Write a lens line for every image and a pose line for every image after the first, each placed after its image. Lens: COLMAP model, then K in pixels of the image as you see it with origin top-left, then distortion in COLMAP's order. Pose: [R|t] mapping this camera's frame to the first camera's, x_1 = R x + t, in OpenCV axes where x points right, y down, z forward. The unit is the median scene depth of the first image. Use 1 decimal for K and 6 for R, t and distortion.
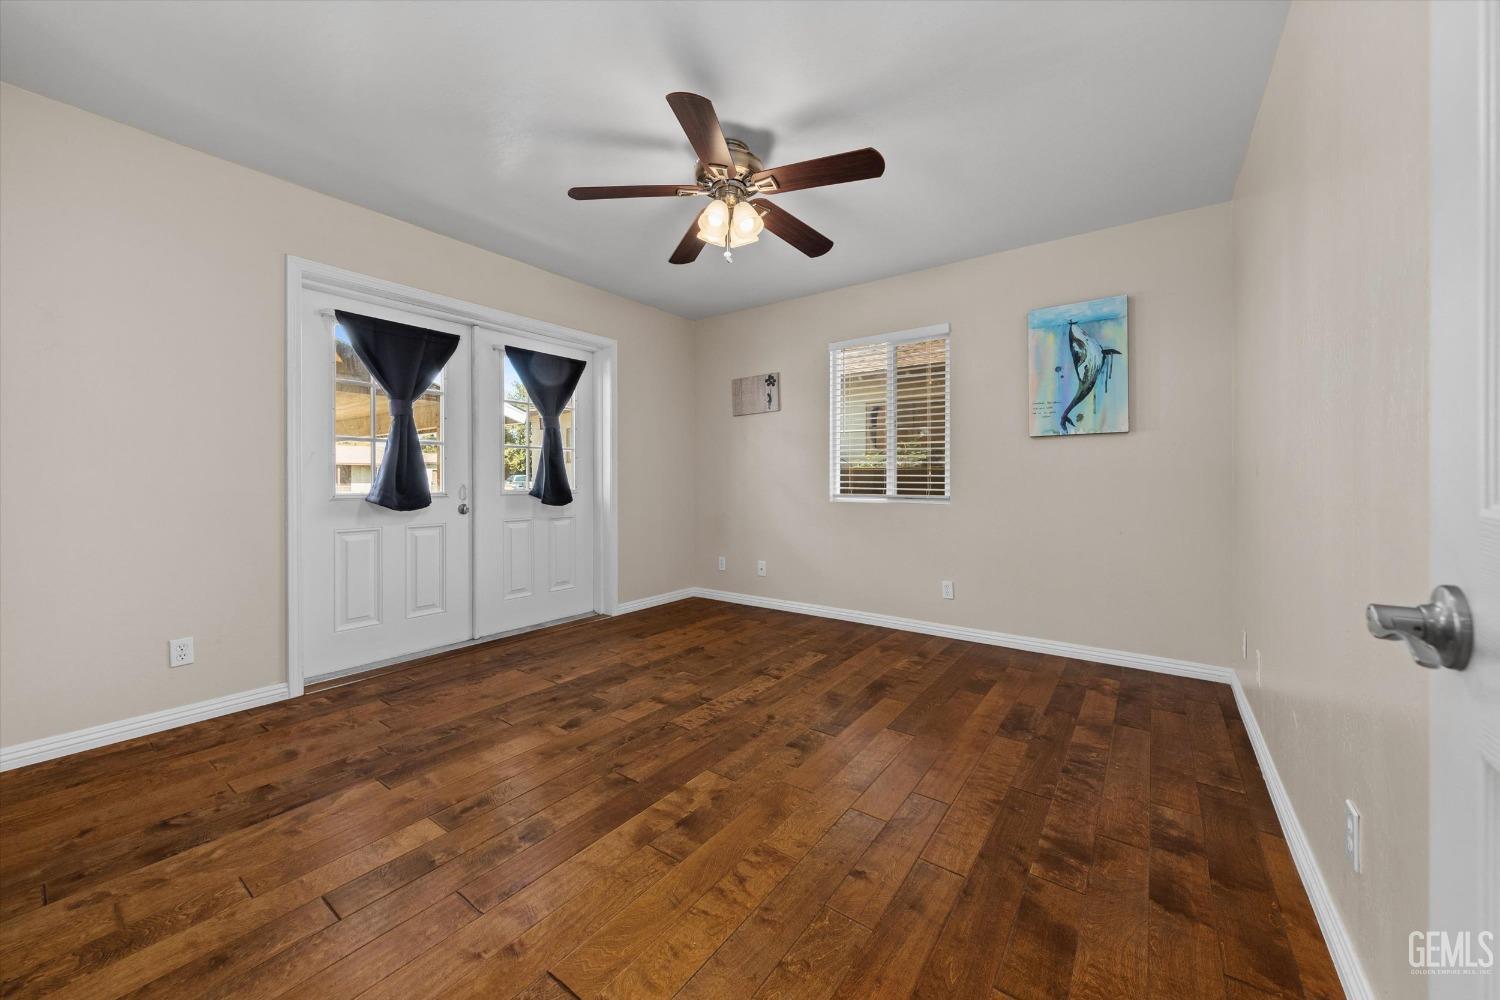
lens RADIAL K [[552.5, 0, 752.9], [0, 552.5, 491.6], [0, 0, 1]] dist [0.001624, -0.000037]
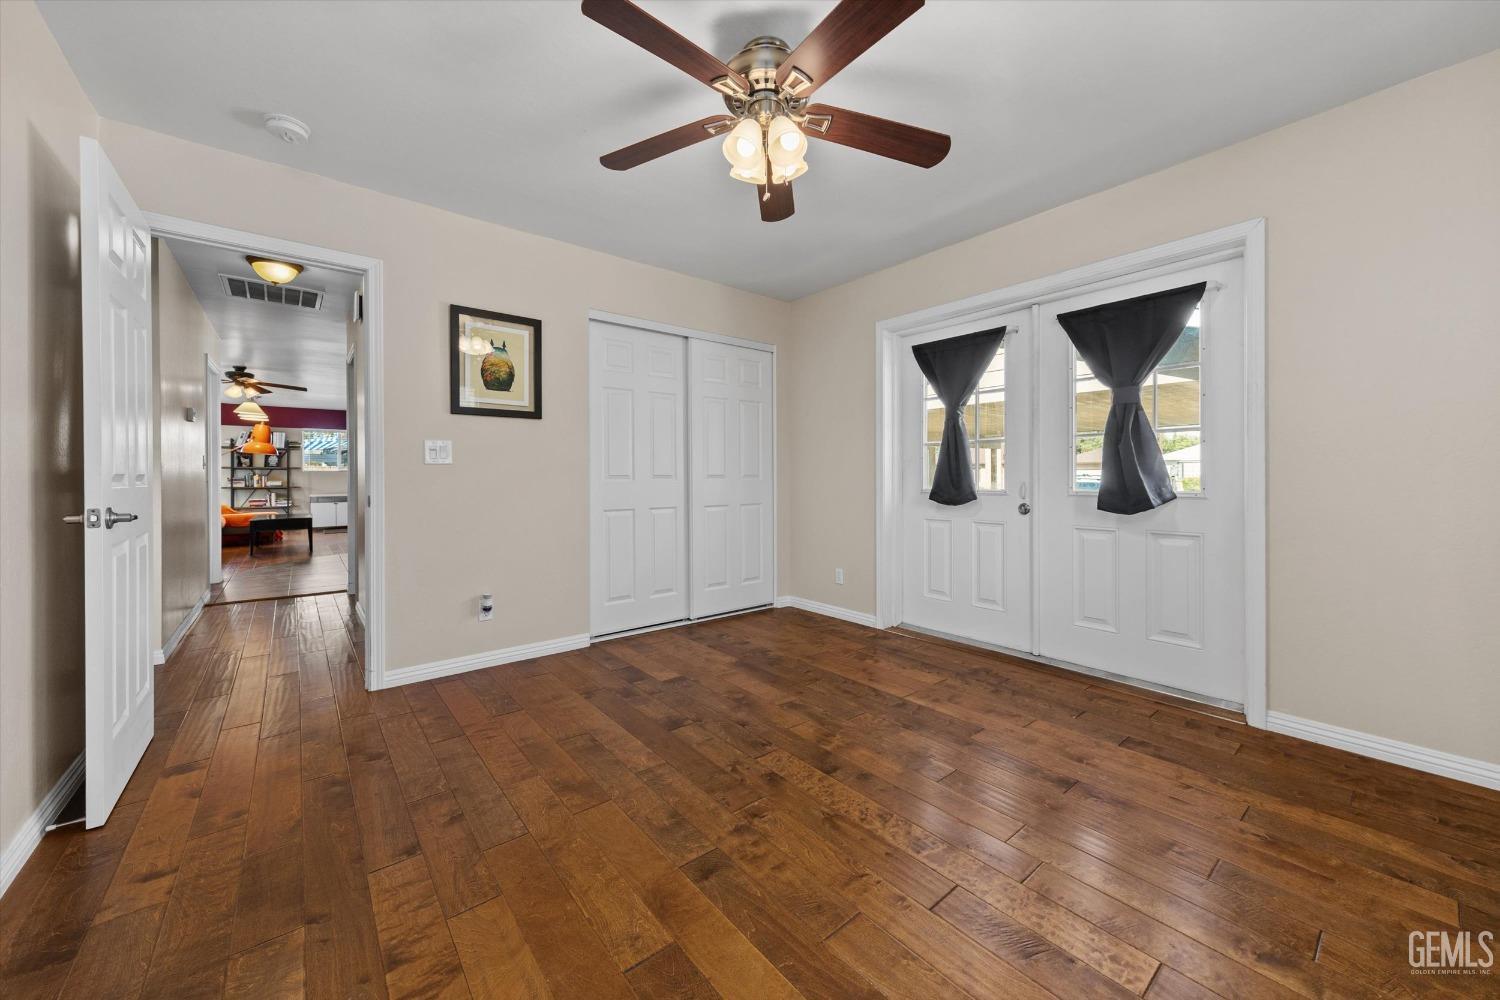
lens RADIAL K [[552.5, 0, 752.9], [0, 552.5, 491.6], [0, 0, 1]] dist [0.001624, -0.000037]
pose [[-0.258542, 0.023654, -0.965710, 0.645456], [-0.016667, 0.999442, 0.028942, -0.020748], [0.965856, 0.023578, -0.258003, 1.068931]]
